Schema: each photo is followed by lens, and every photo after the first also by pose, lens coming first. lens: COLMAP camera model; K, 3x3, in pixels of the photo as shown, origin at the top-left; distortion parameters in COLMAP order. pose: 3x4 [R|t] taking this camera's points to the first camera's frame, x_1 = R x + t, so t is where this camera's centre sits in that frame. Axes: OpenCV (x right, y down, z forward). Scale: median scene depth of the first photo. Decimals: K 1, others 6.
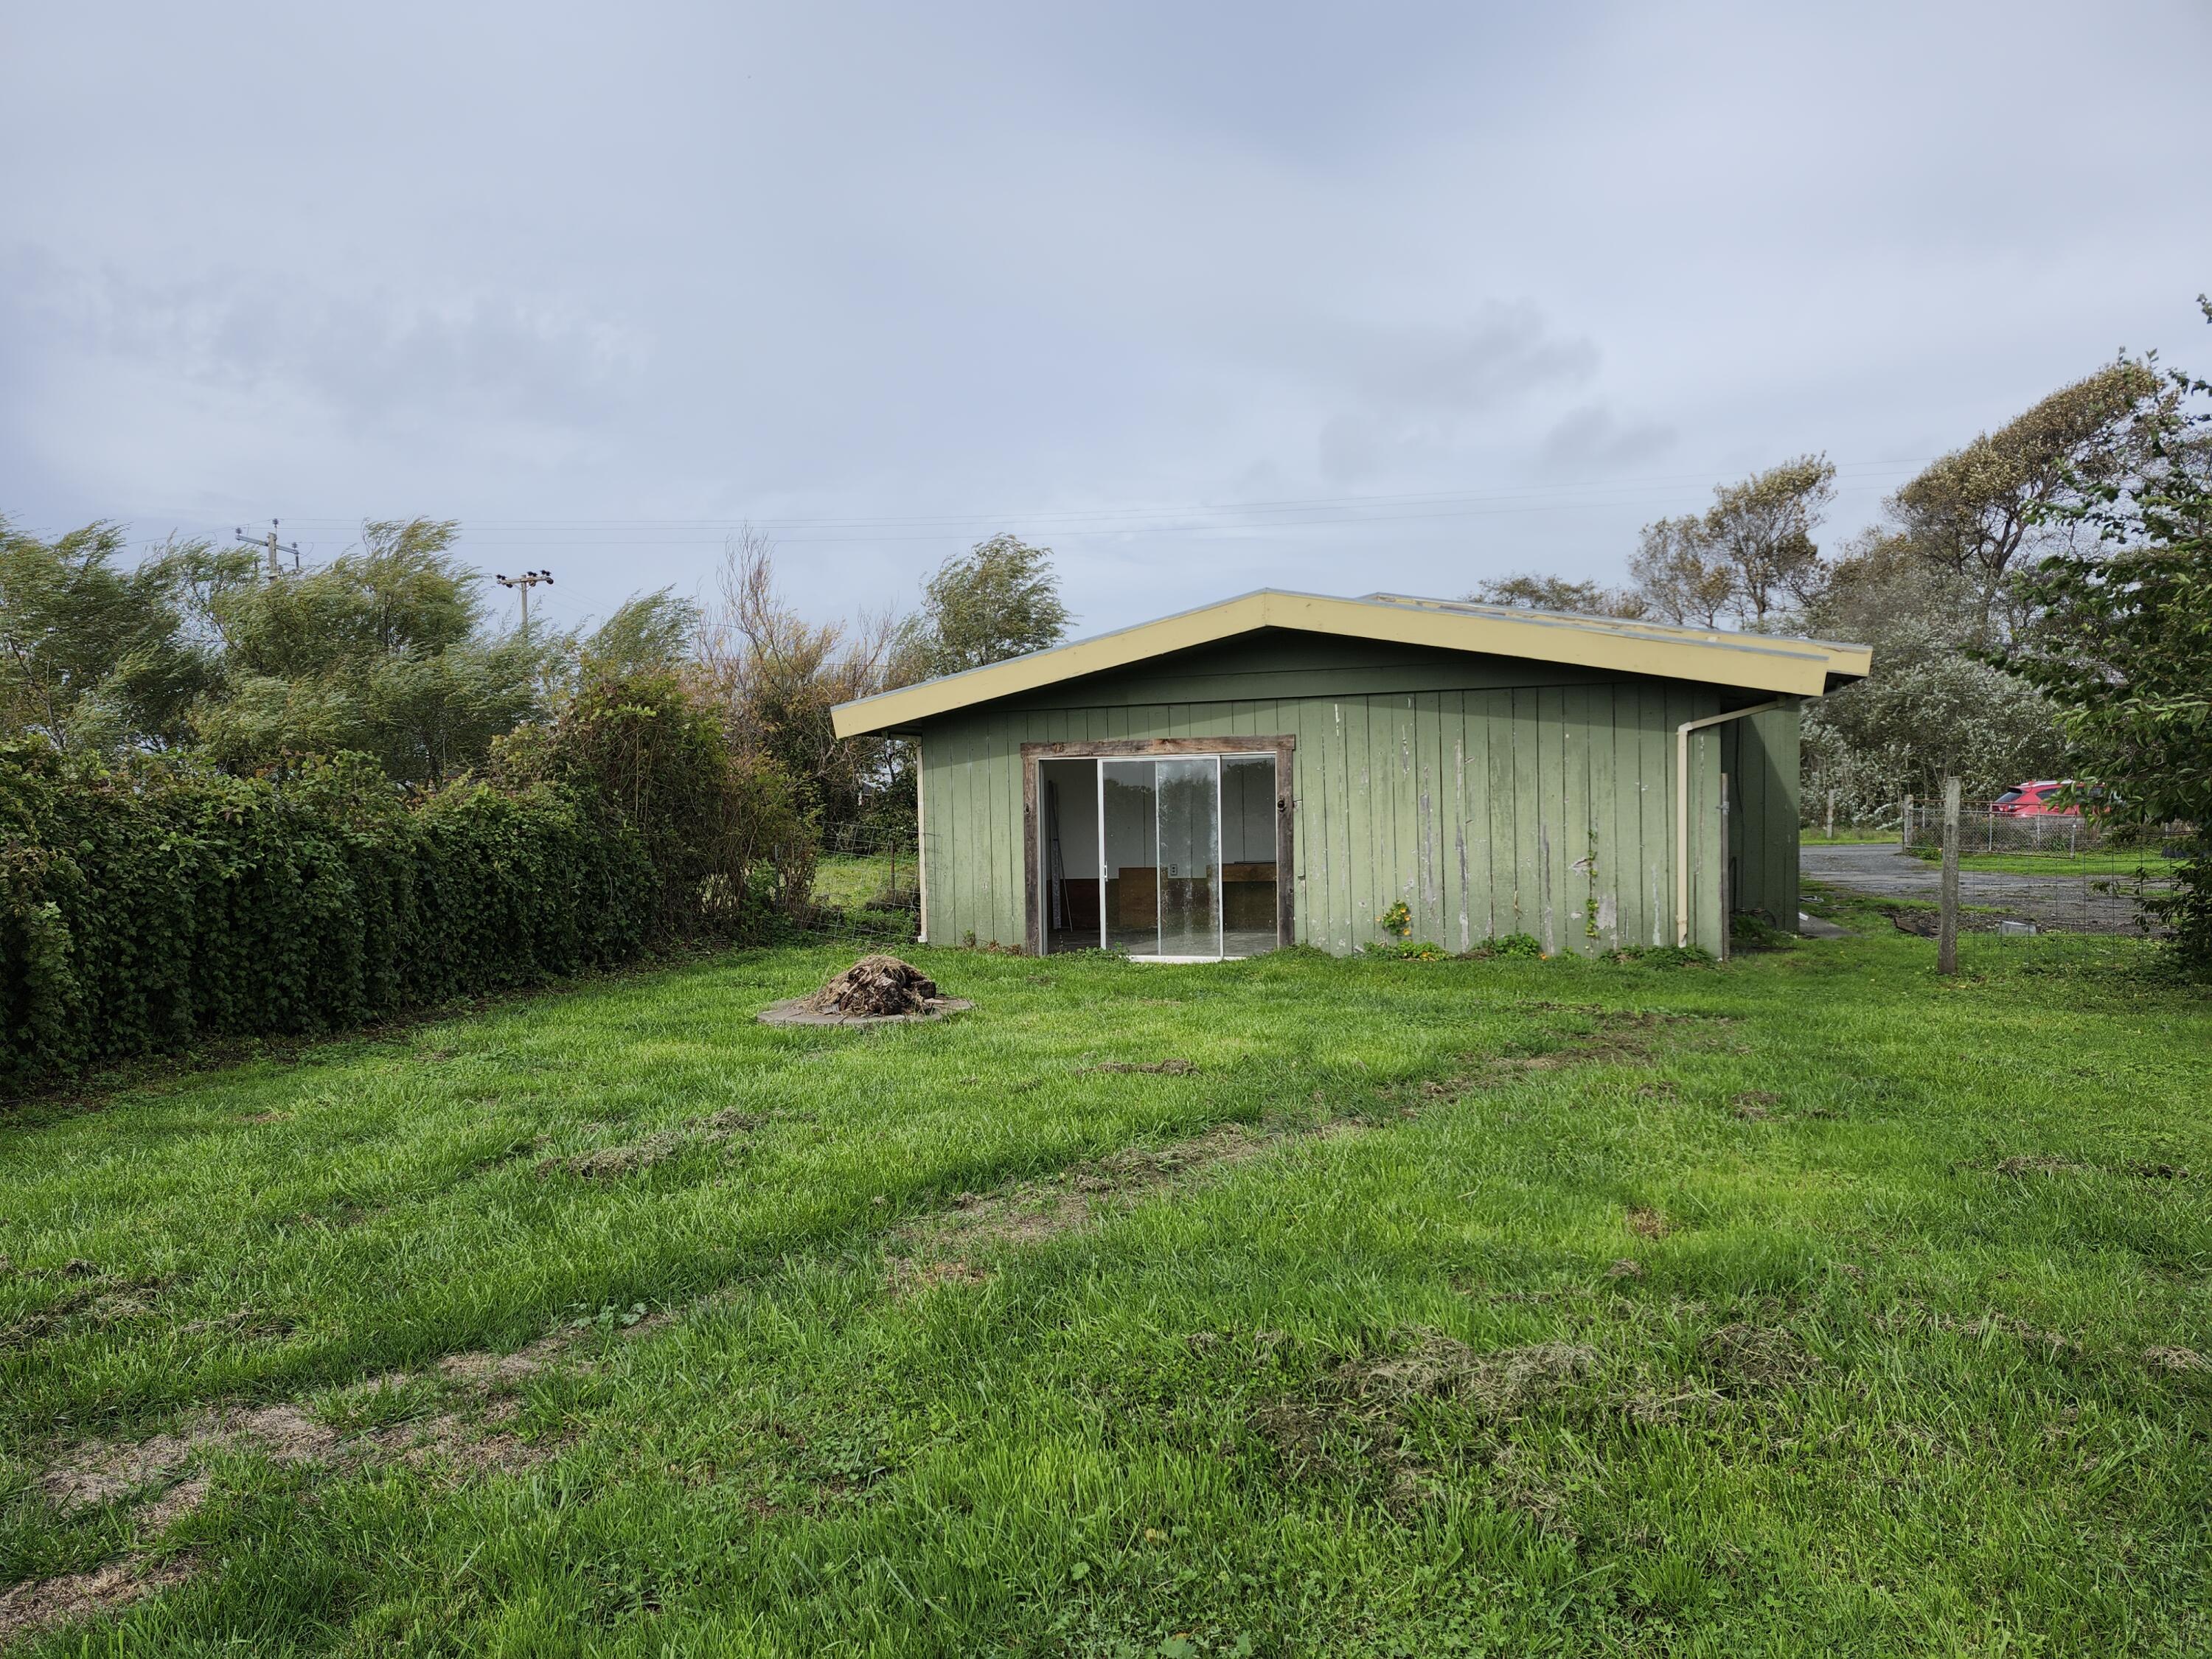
lens RADIAL K [[1533.6, 0, 1046.6], [0, 1533.6, 835.3], [0, 0, 1]] dist [0.083948, -0.070284]
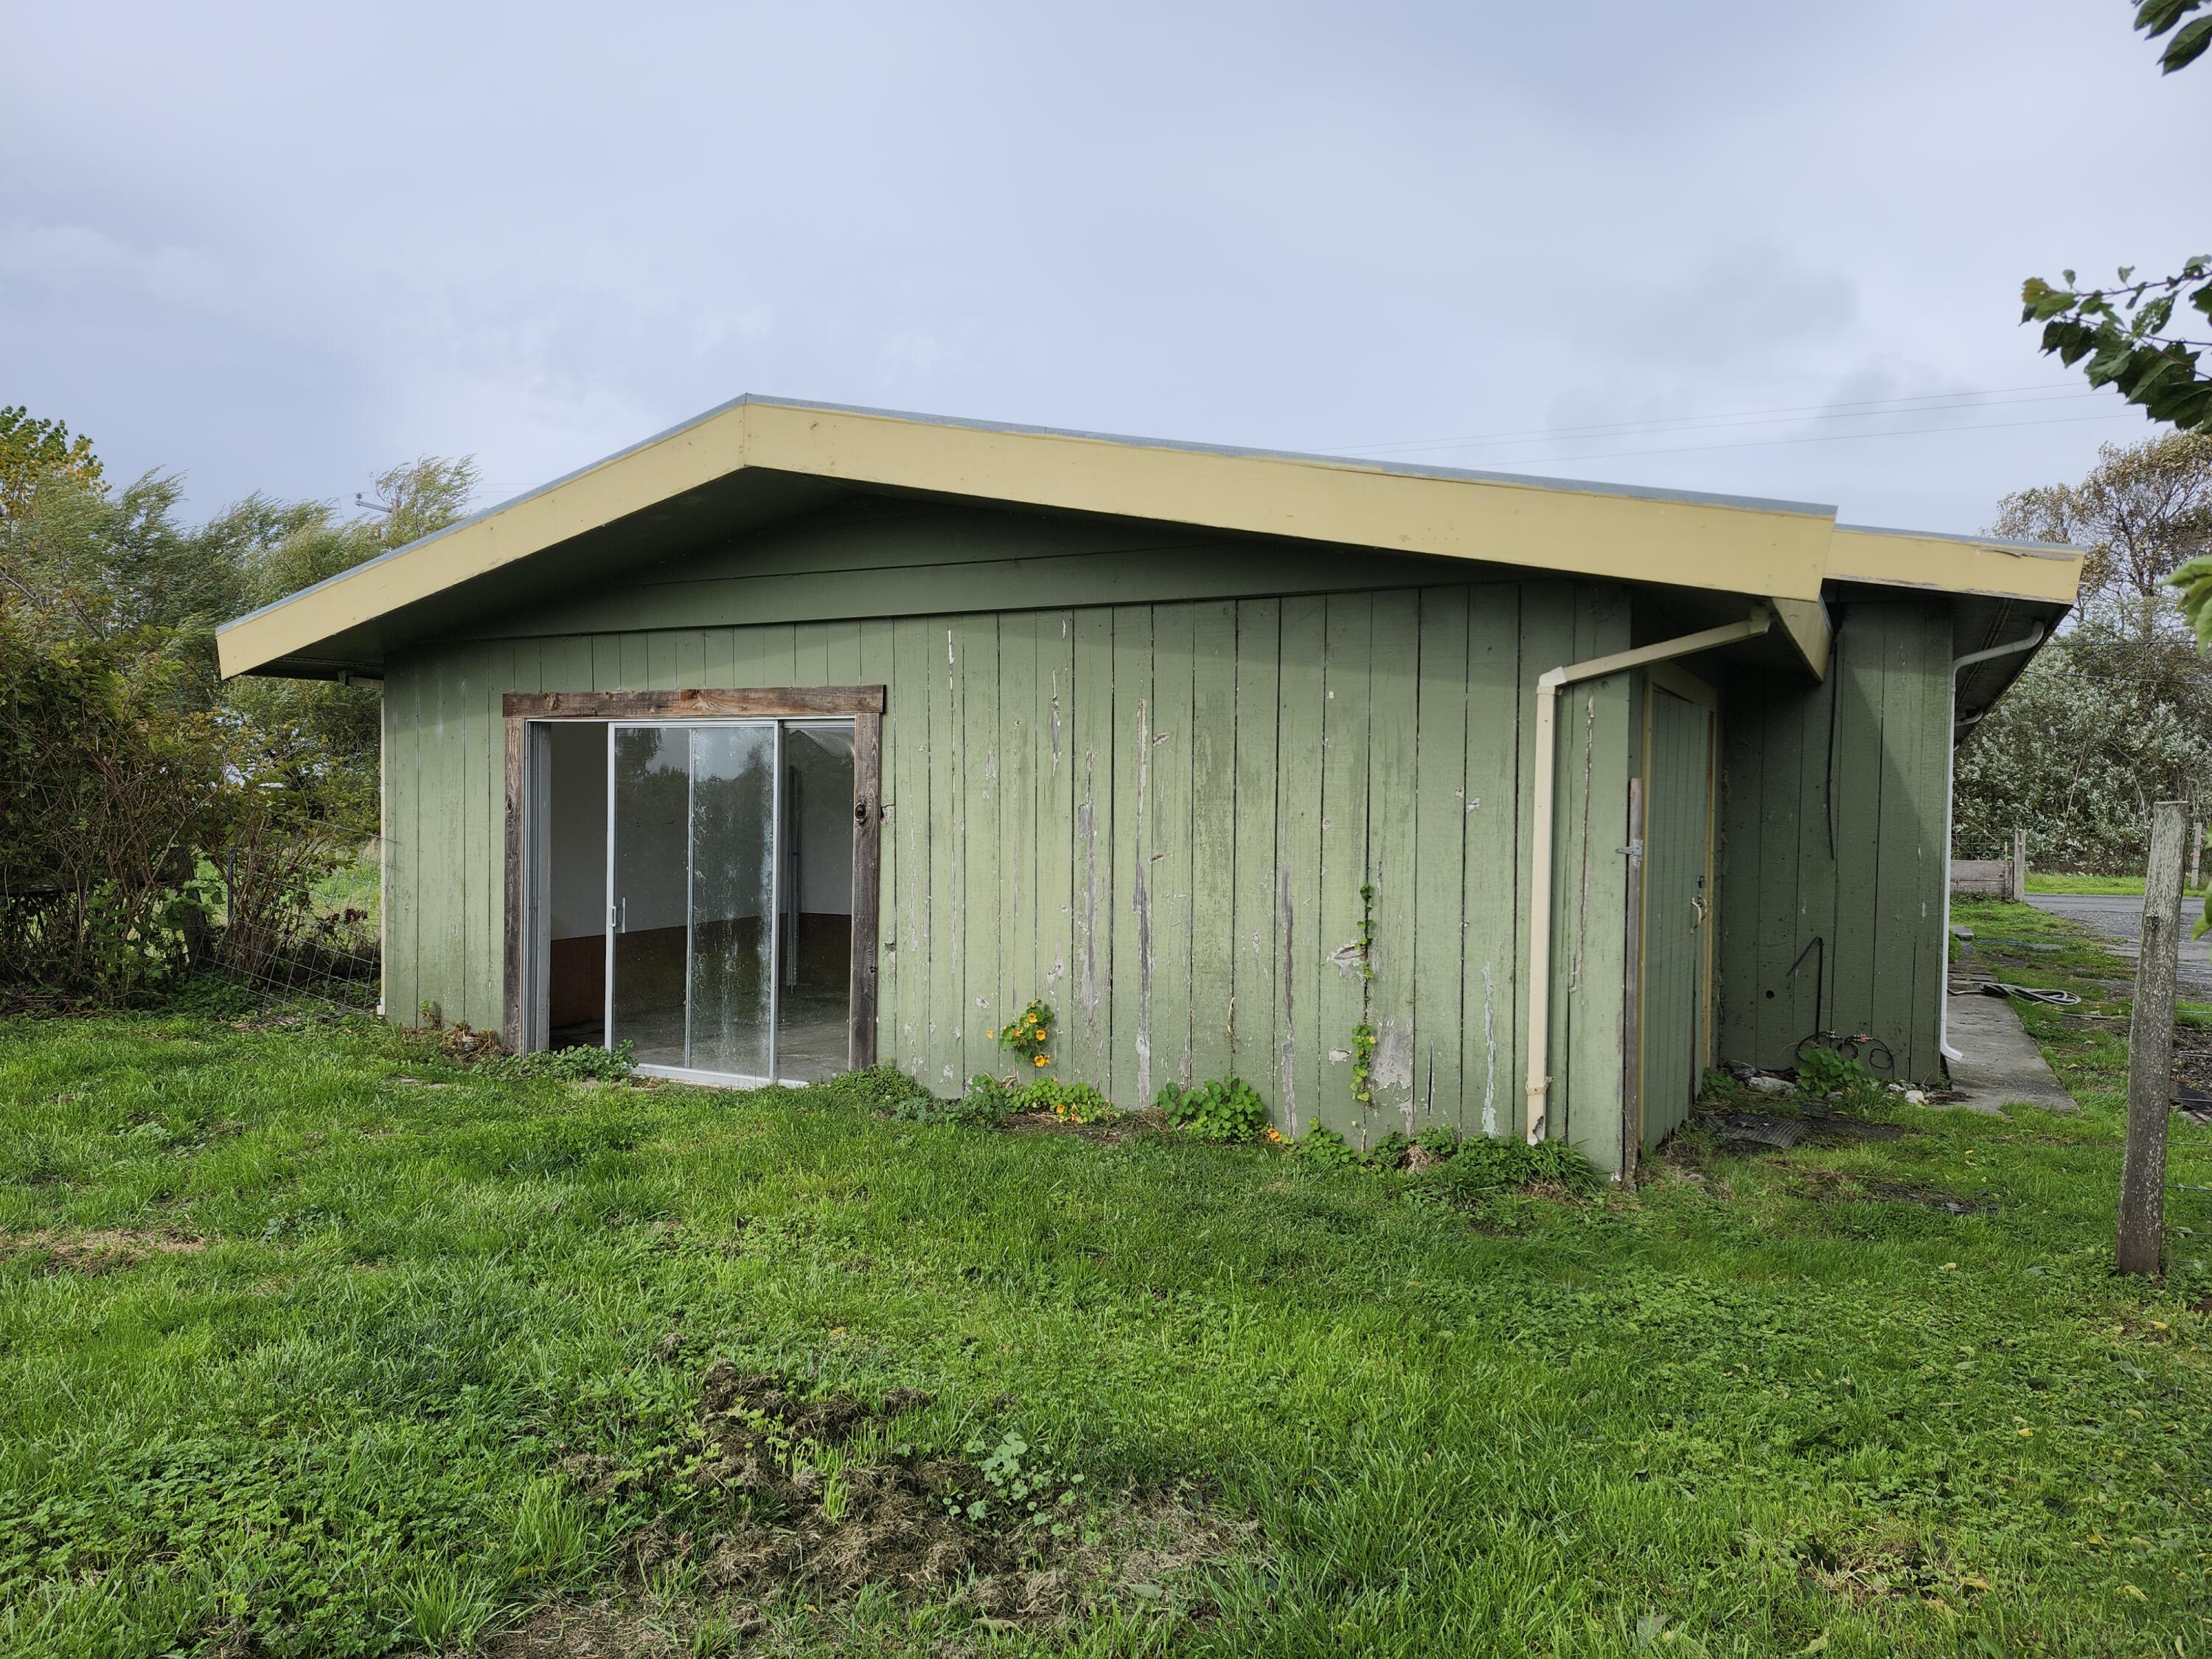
lens RADIAL K [[1549.3, 0, 1038.0], [0, 1549.3, 827.7], [0, 0, 1]] dist [0.138193, -0.142922]
pose [[0.981890, 0.037170, -0.185772, 0.327871], [-0.038191, 0.999269, -0.001918, -0.016298], [0.185565, 0.008978, 0.982591, 0.475185]]
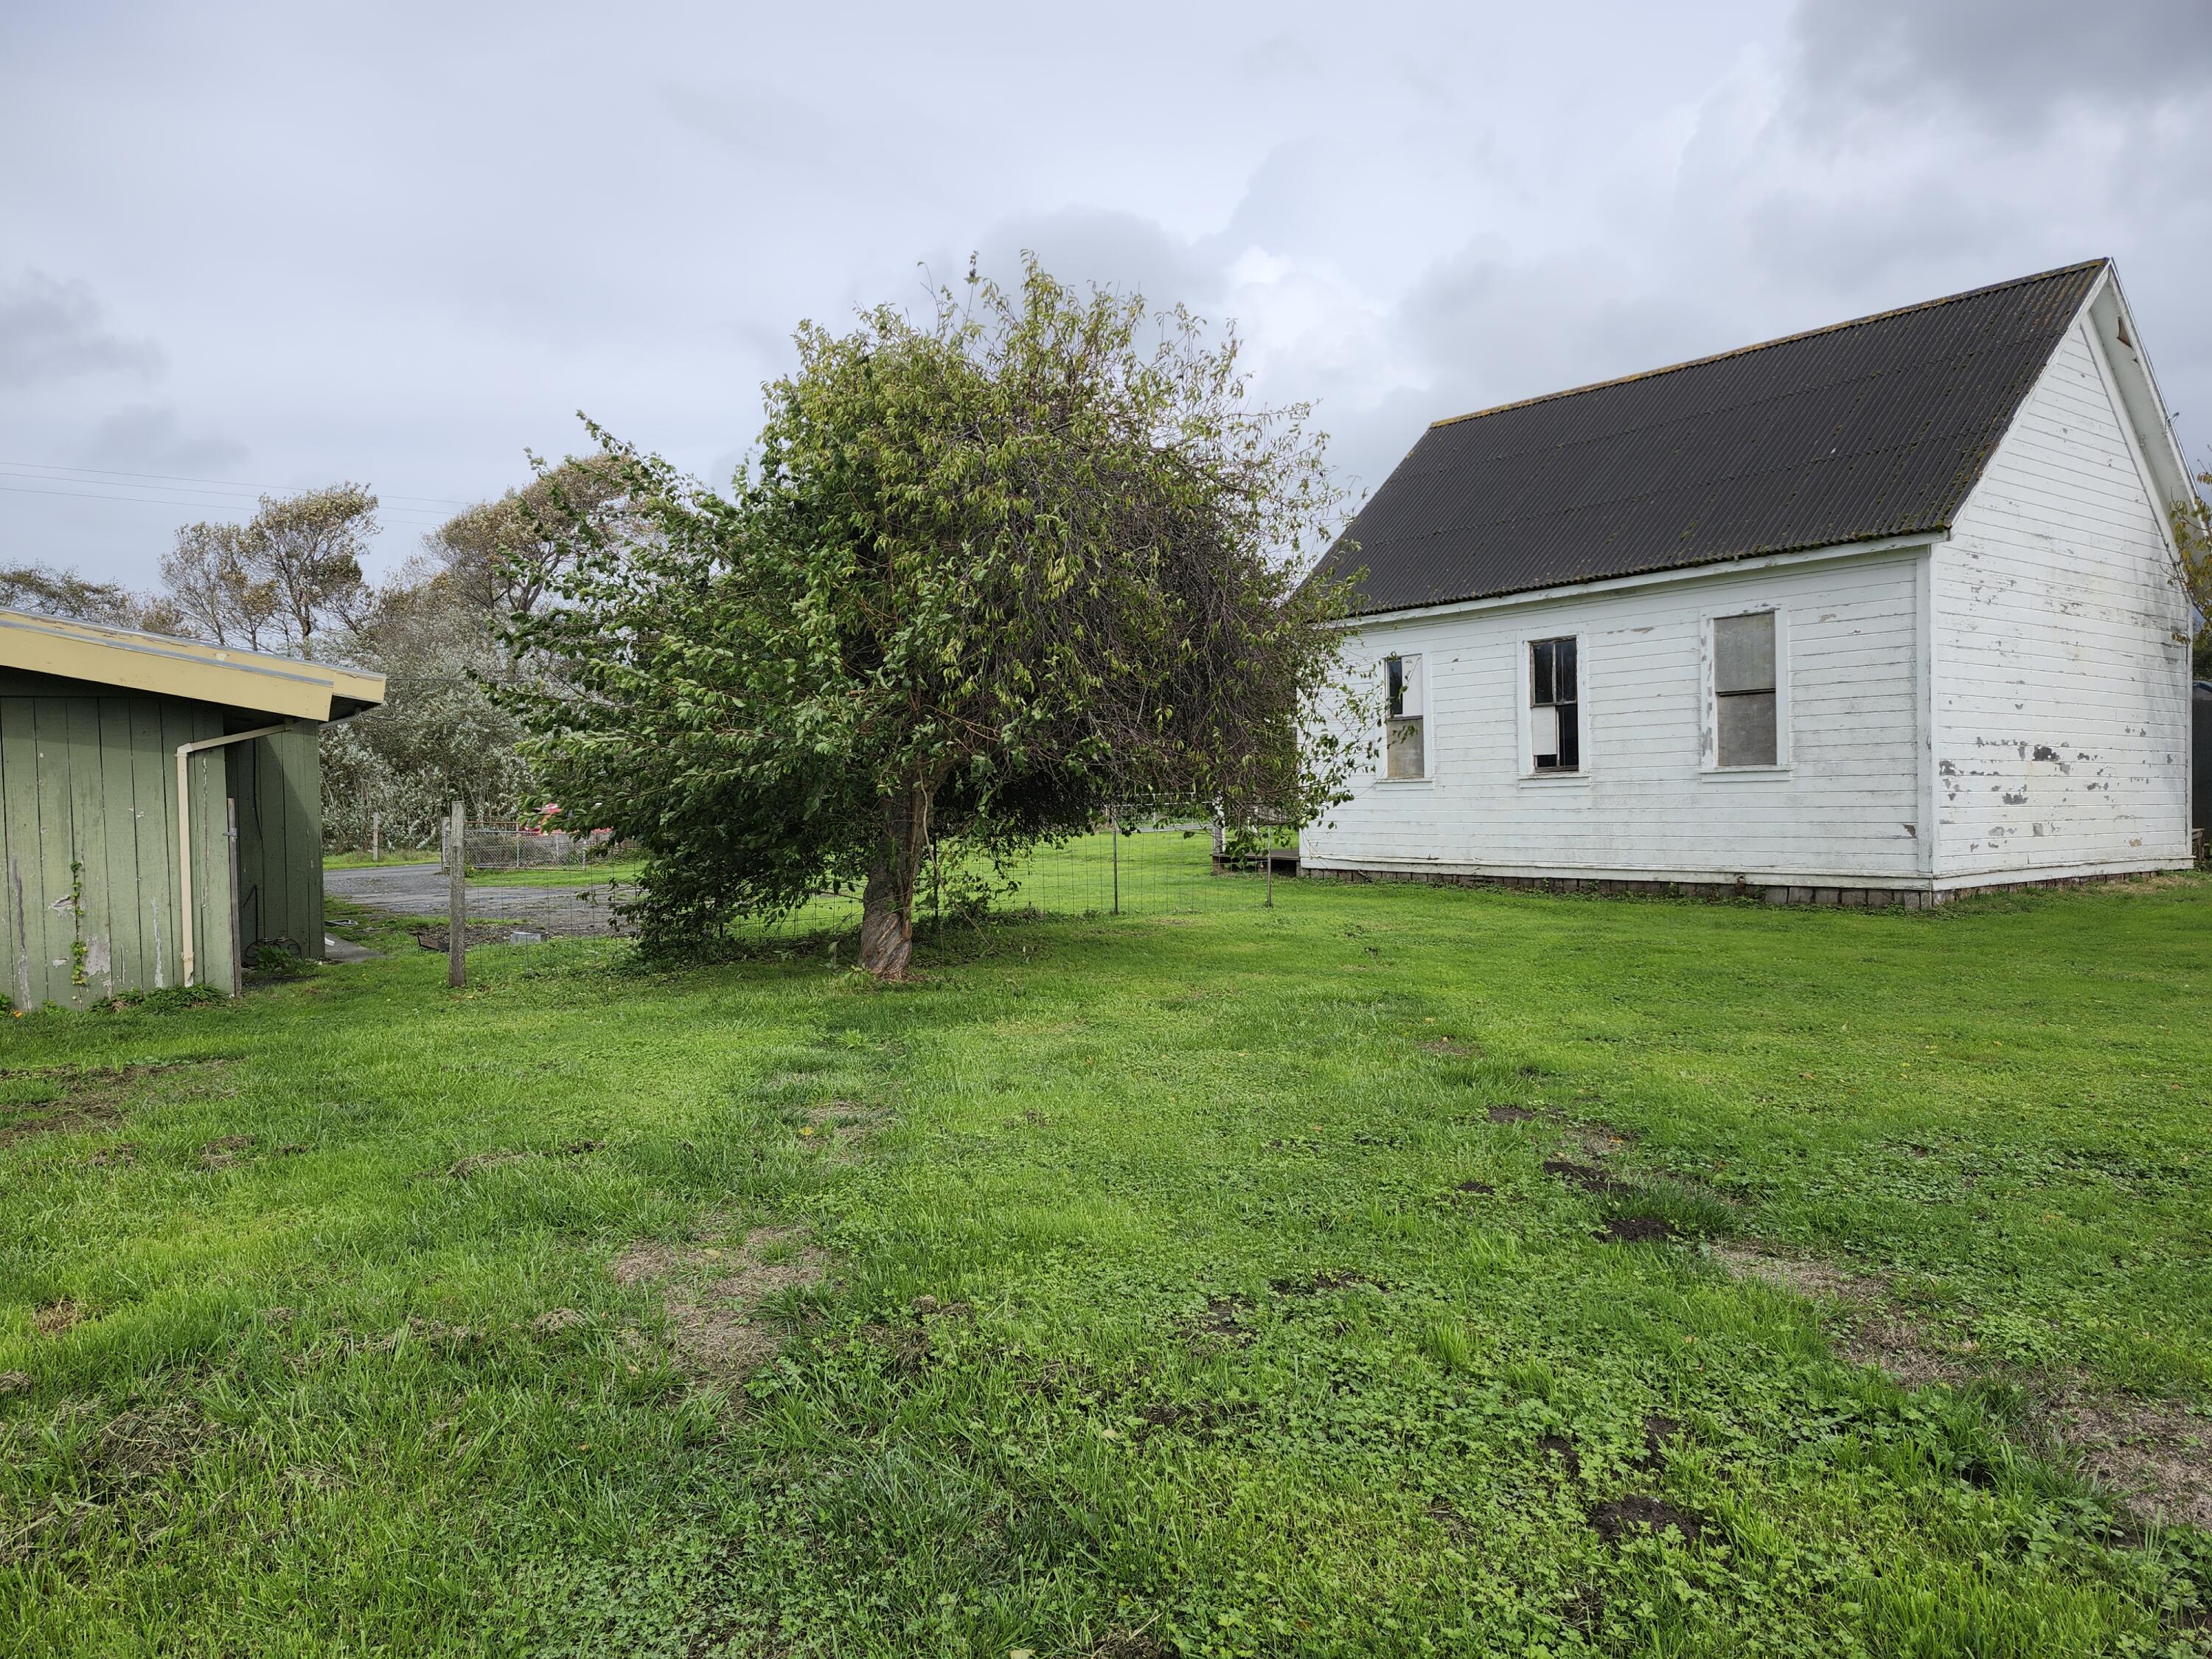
lens RADIAL K [[1549.3, 0, 1038.0], [0, 1549.3, 827.7], [0, 0, 1]] dist [0.138193, -0.142922]
pose [[0.655478, -0.018031, 0.754999, 0.025537], [0.033051, 0.999442, -0.004826, -0.001098], [-0.754491, 0.028117, 0.655708, -0.003941]]
